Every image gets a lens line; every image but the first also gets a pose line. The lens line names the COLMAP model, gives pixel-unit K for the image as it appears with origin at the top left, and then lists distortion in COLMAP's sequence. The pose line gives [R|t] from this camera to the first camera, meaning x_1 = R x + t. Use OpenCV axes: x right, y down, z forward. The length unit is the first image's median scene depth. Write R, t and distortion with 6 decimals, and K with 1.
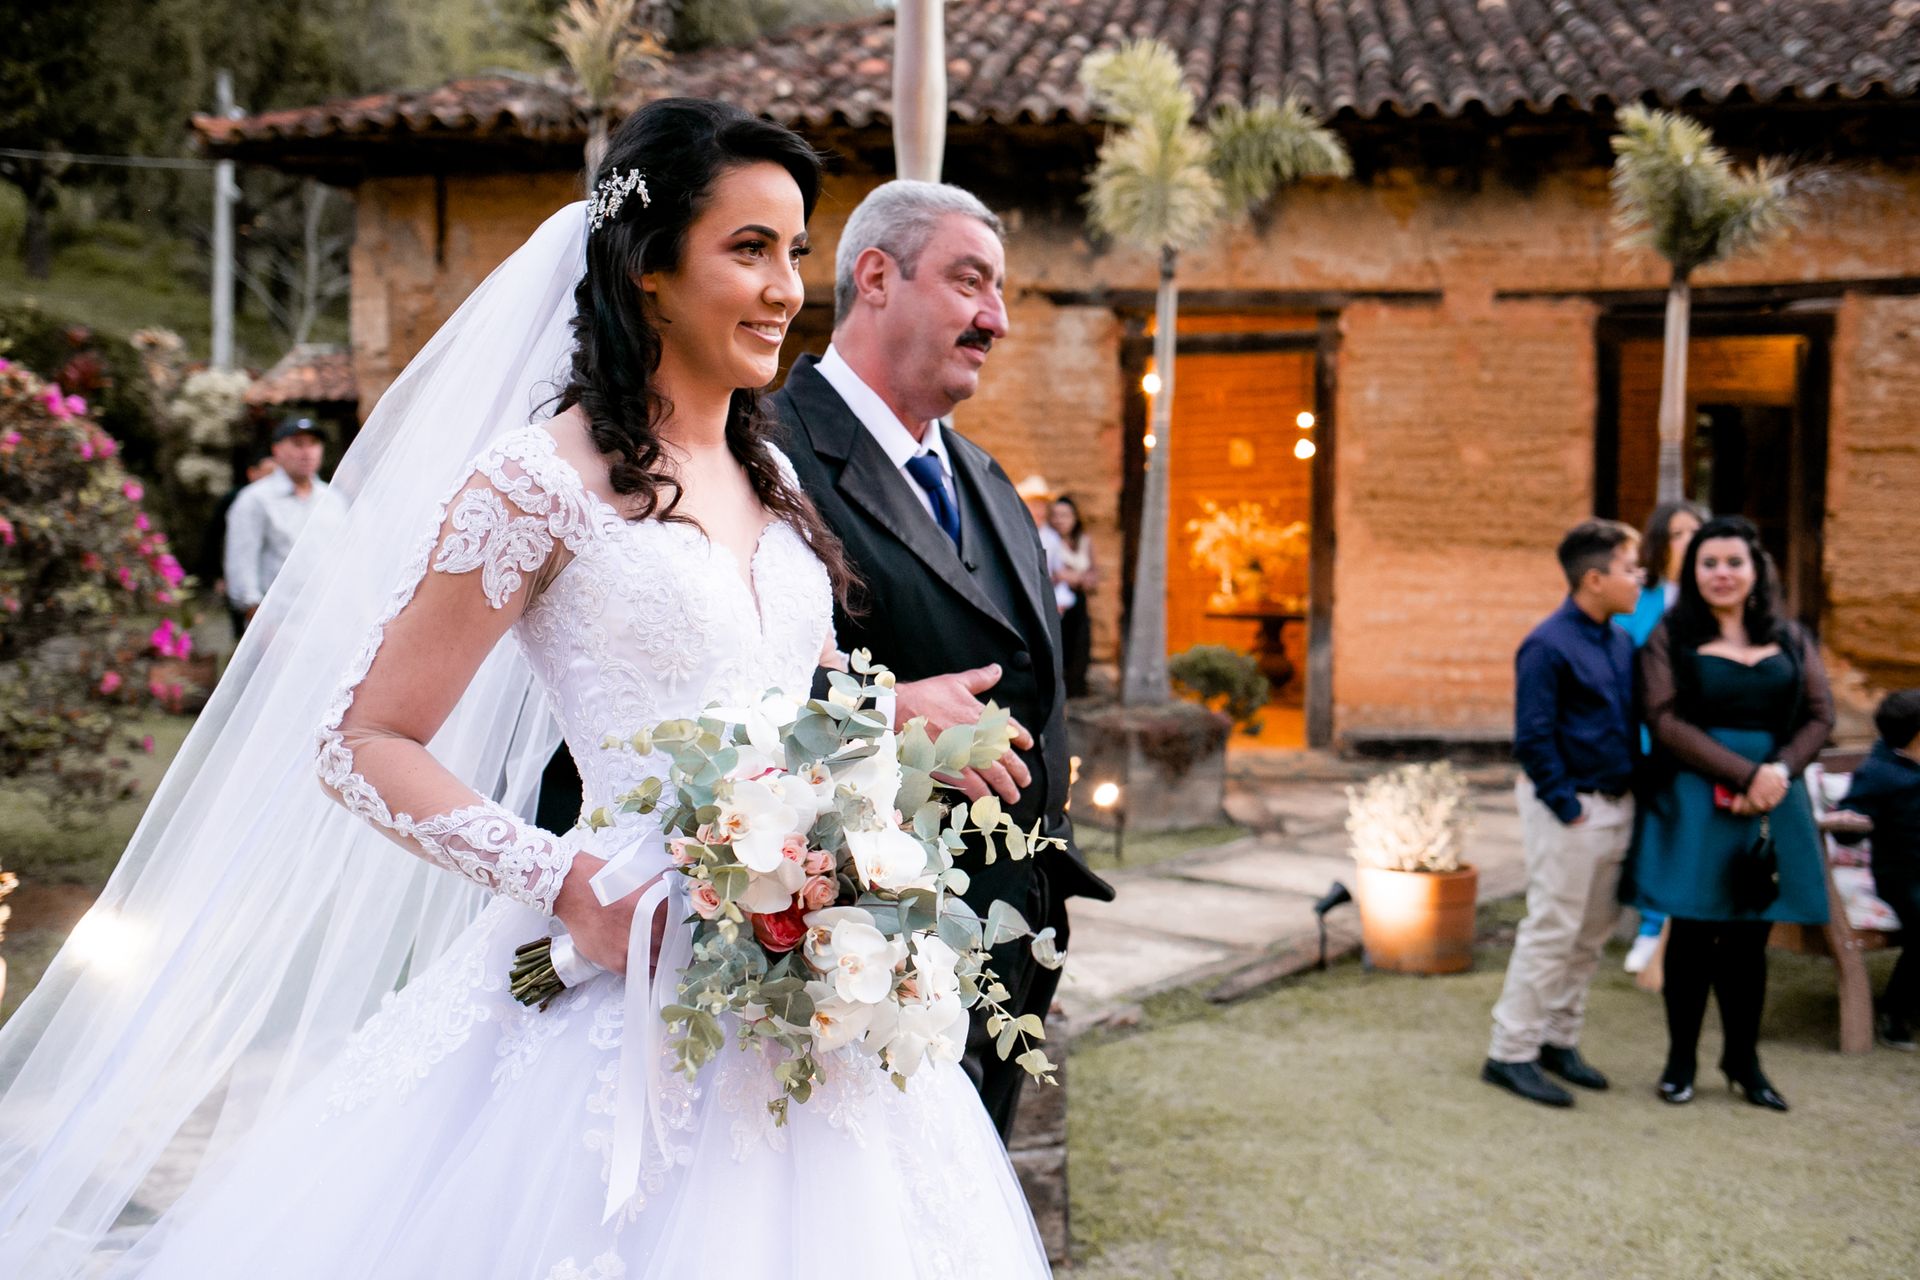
lens RADIAL K [[1886.6, 0, 960.0], [0, 1886.6, 640.0], [0, 0, 1]] dist [-0.075695, 0.083606]
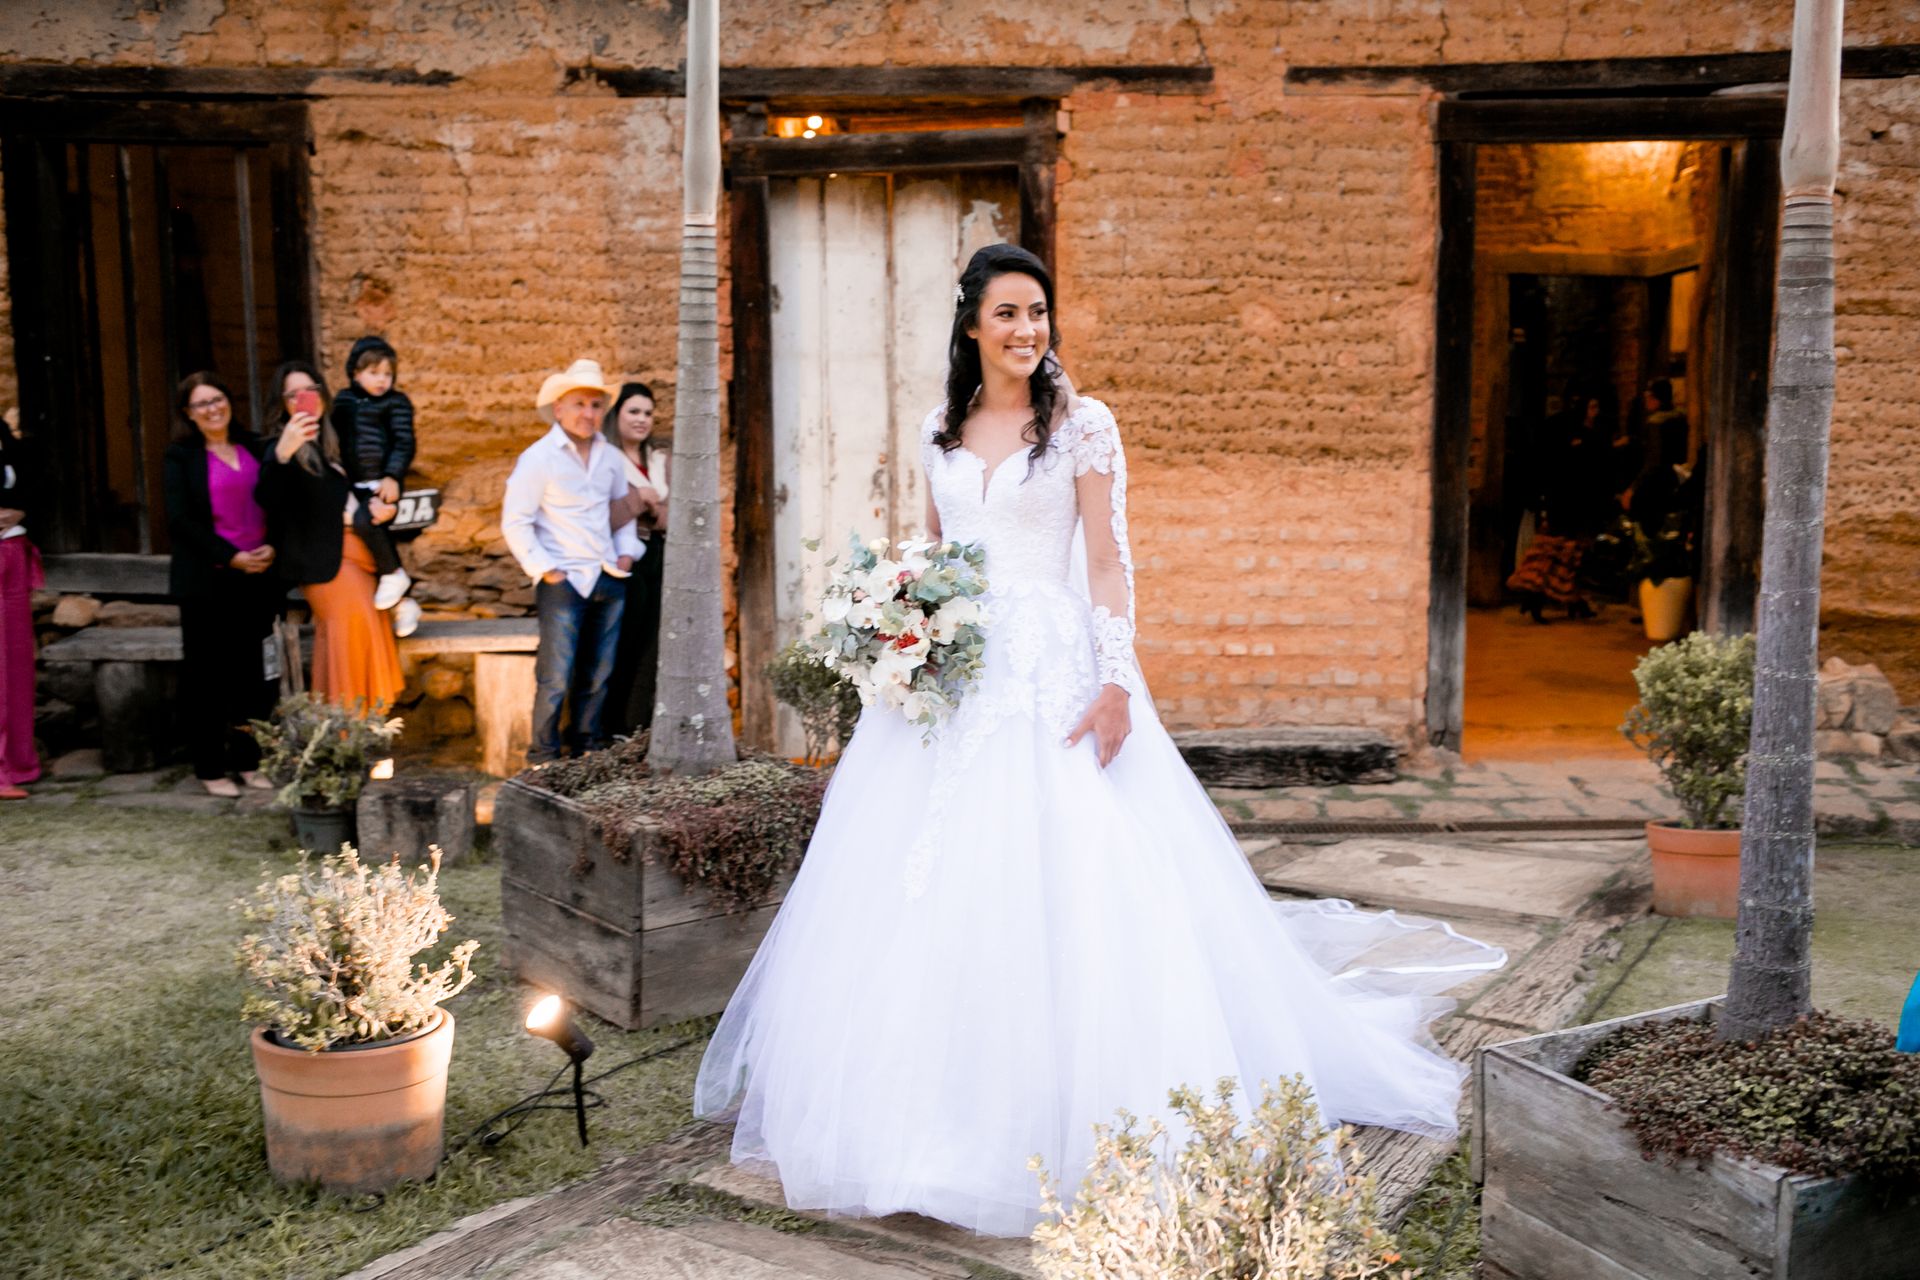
lens RADIAL K [[1886.6, 0, 960.0], [0, 1886.6, 640.0], [0, 0, 1]] dist [-0.075695, 0.083606]
pose [[0.992180, -0.027435, 0.121763, 0.085231], [0.021191, 0.998408, 0.052279, -0.022424], [-0.123003, -0.049290, 0.991181, 0.350881]]
